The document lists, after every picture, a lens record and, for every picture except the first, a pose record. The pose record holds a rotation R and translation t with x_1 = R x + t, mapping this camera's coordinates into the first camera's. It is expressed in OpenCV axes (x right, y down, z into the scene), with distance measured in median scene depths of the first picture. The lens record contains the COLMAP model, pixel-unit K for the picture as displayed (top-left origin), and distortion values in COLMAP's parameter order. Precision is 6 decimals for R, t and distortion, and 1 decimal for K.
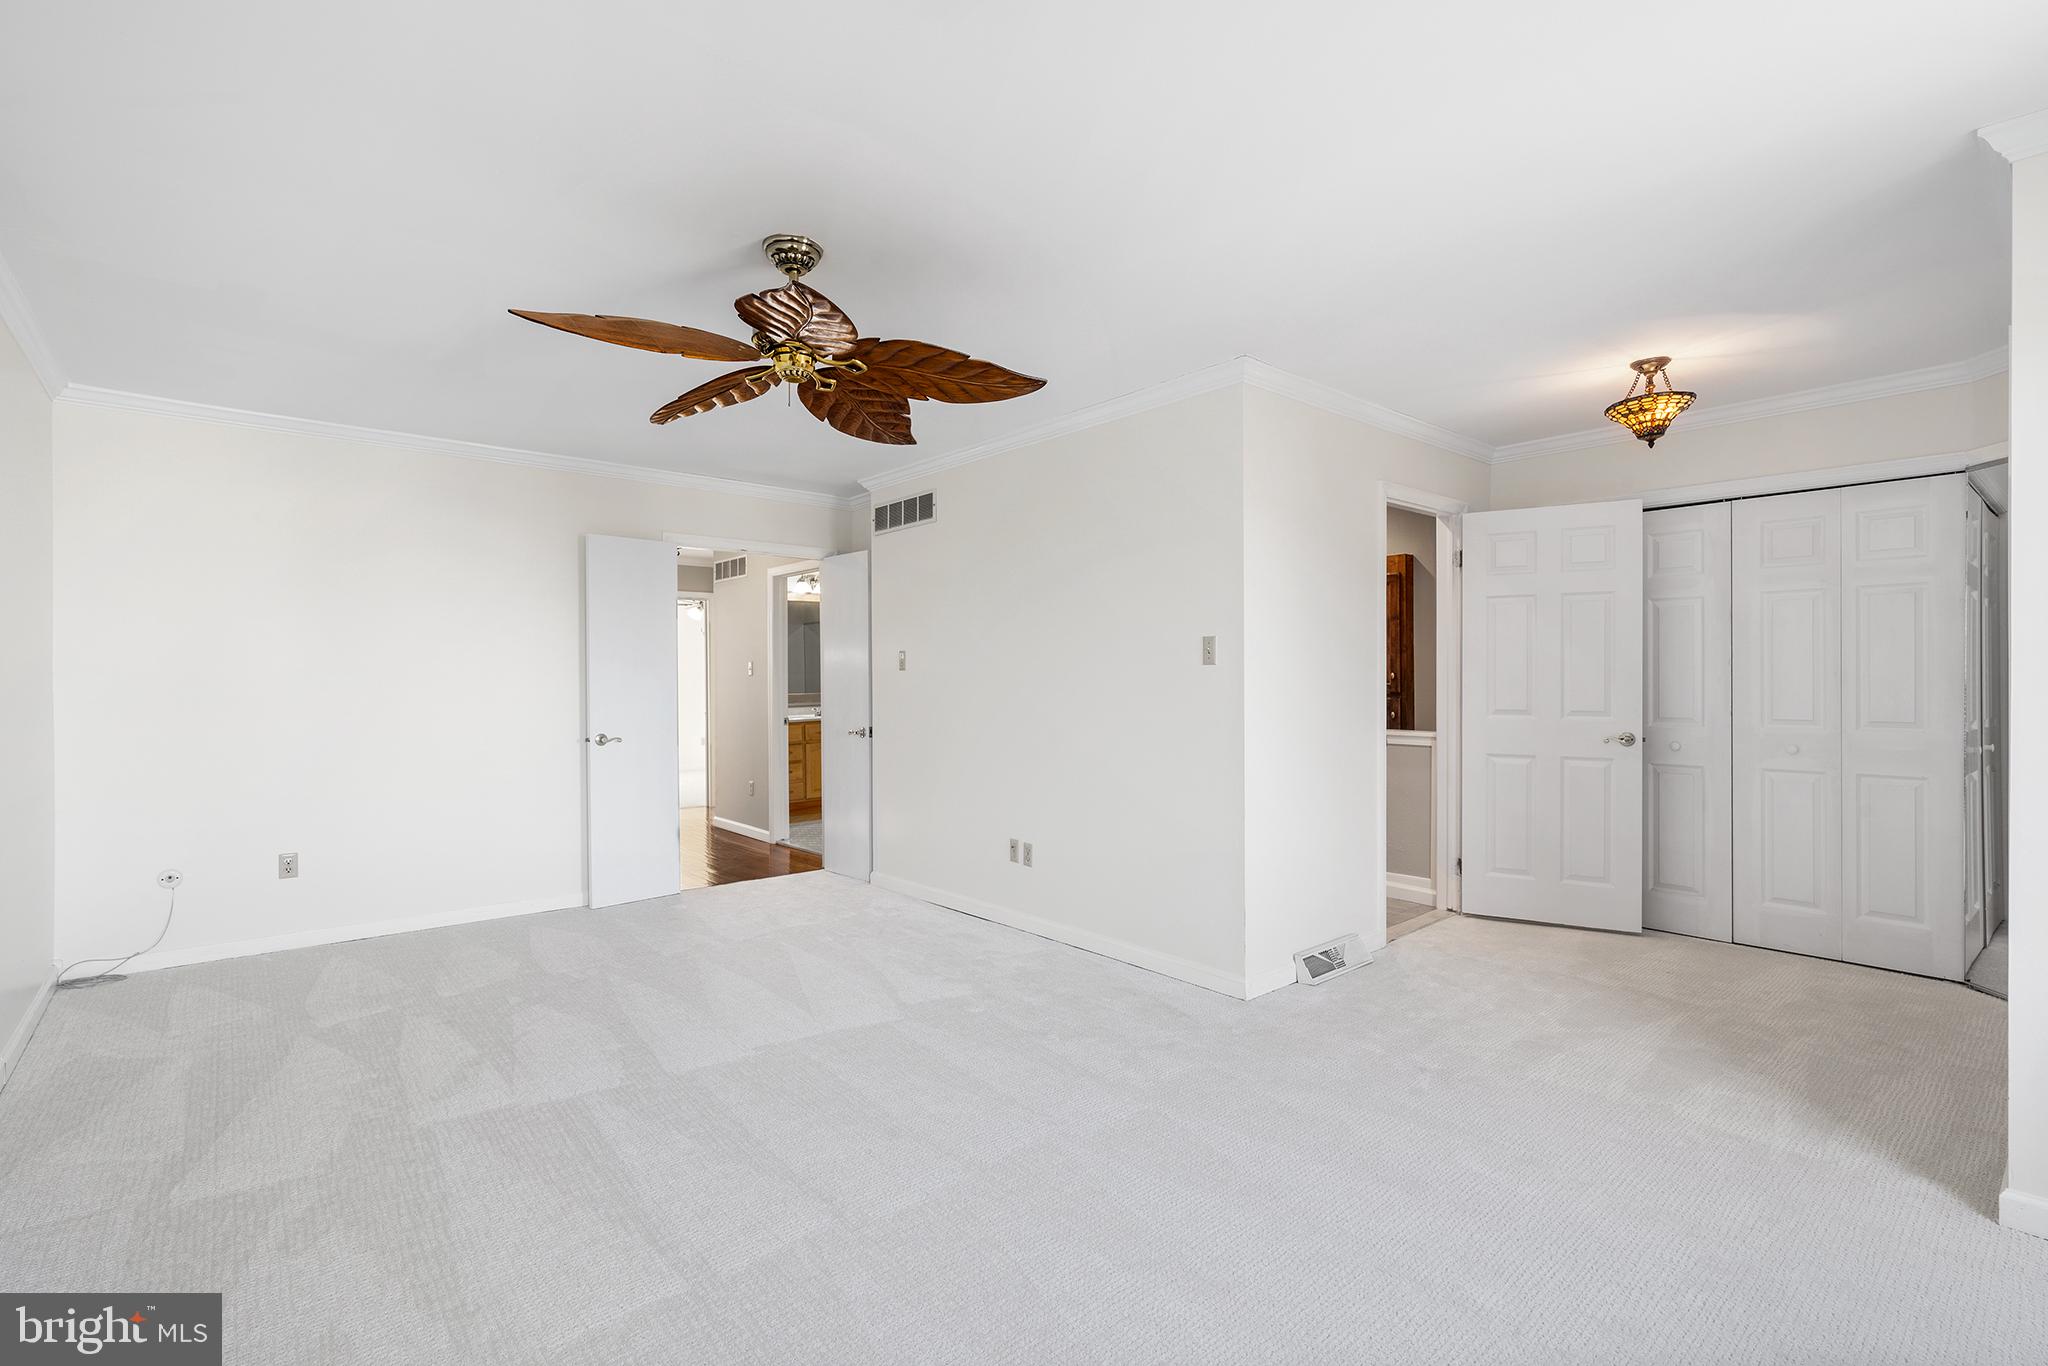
lens RADIAL K [[920.8, 0, 1024.2], [0, 920.8, 672.3], [0, 0, 1]] dist [0.002536, 0.000755]
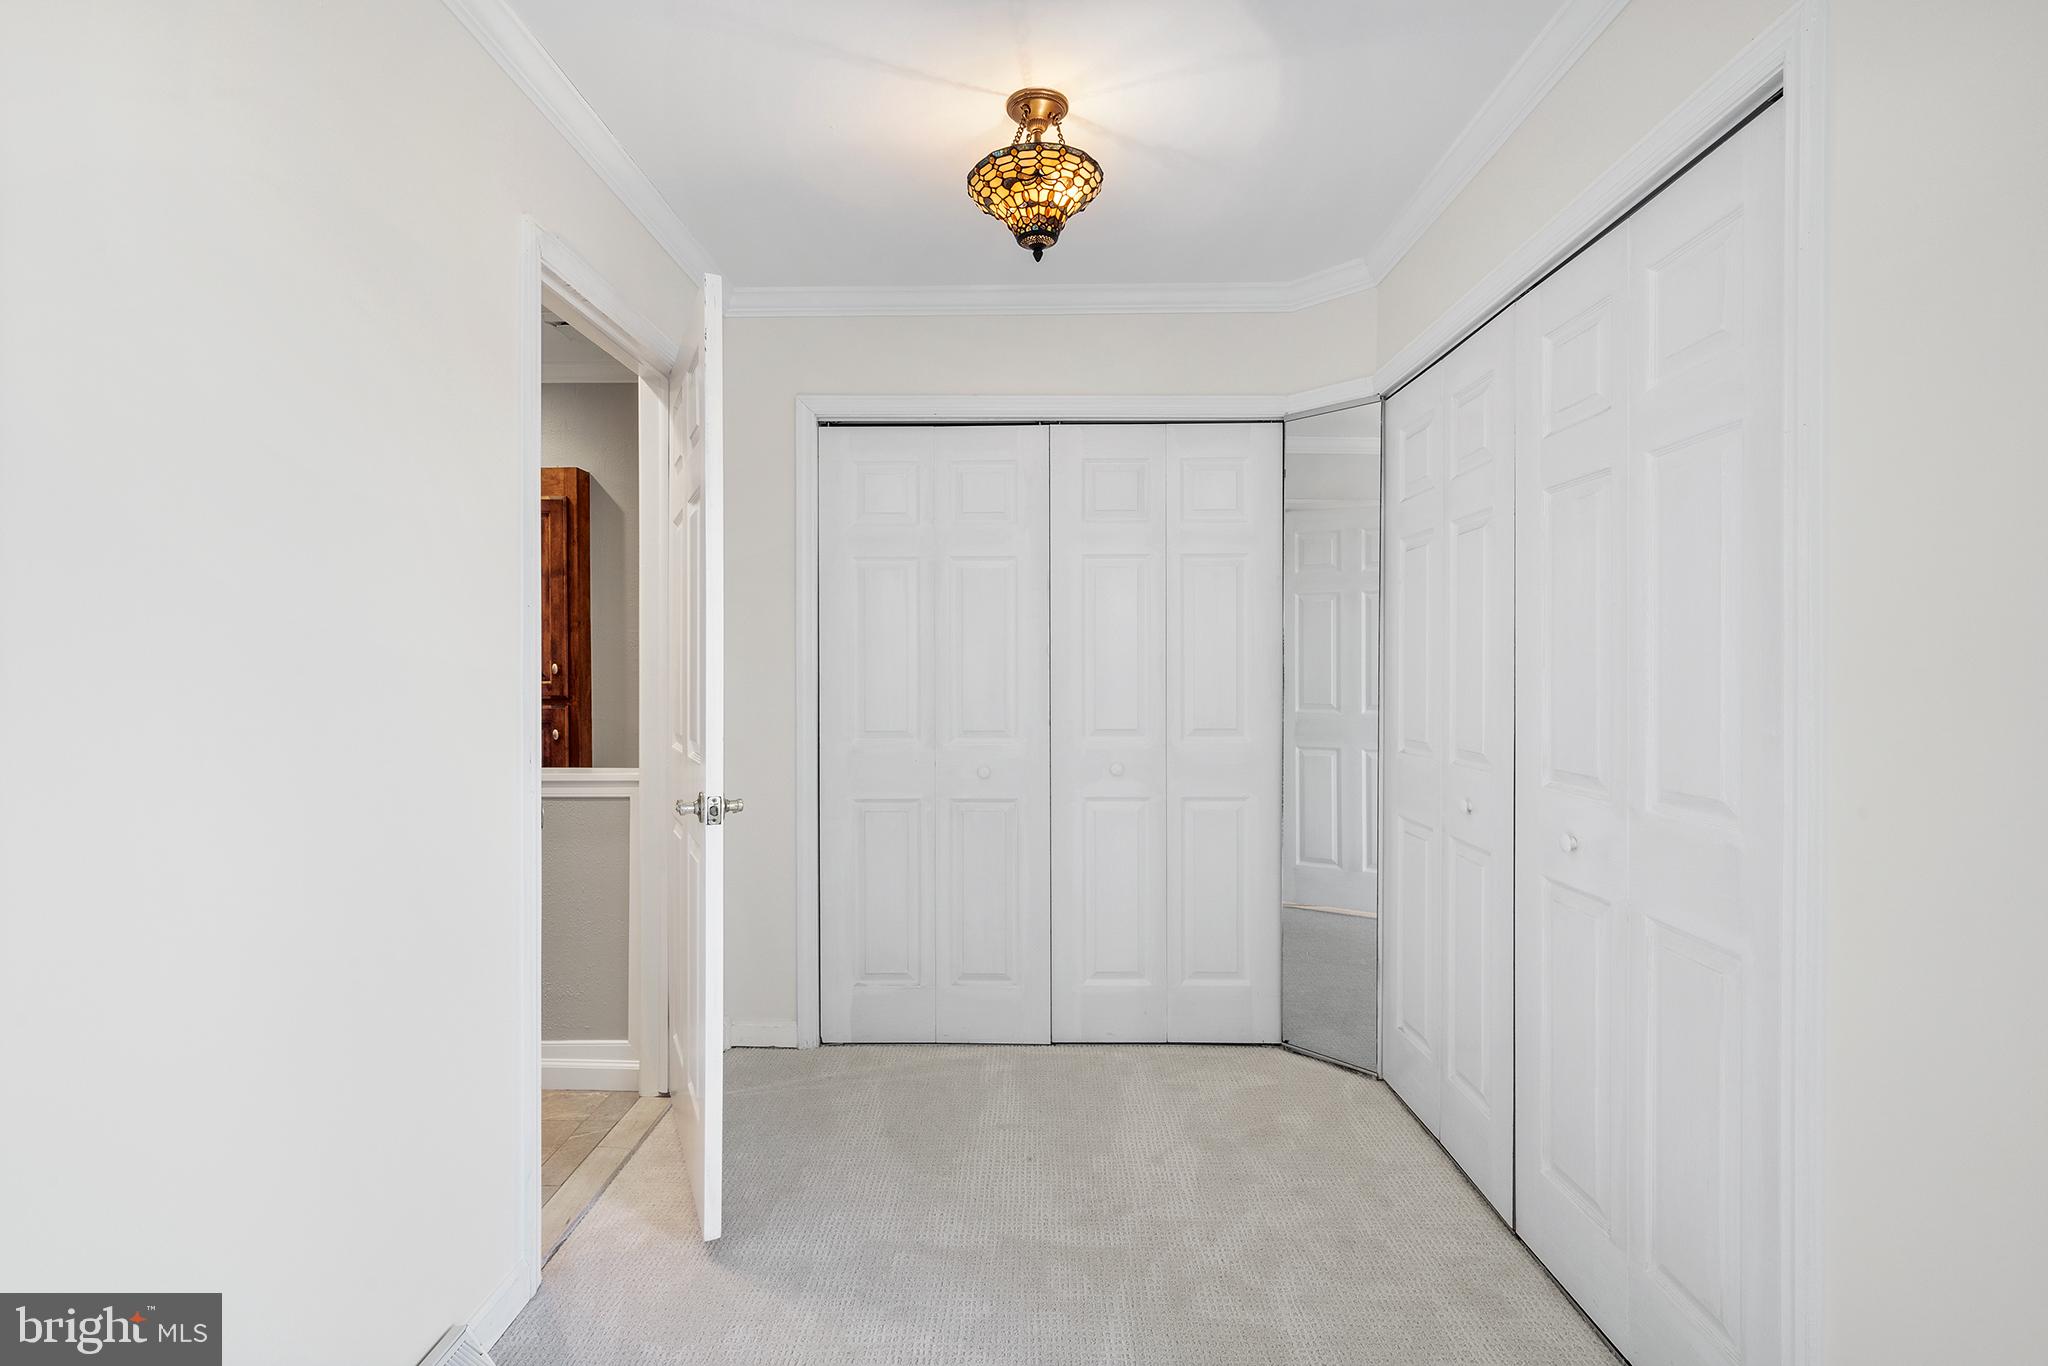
lens RADIAL K [[920.8, 0, 1024.2], [0, 920.8, 672.3], [0, 0, 1]] dist [0.002536, 0.000755]
pose [[0.656372, -0.000426, 0.754437, 0.183866], [-0.000730, 0.999999, 0.001199, 0.003936], [-0.754437, -0.001338, 0.656371, 0.464518]]
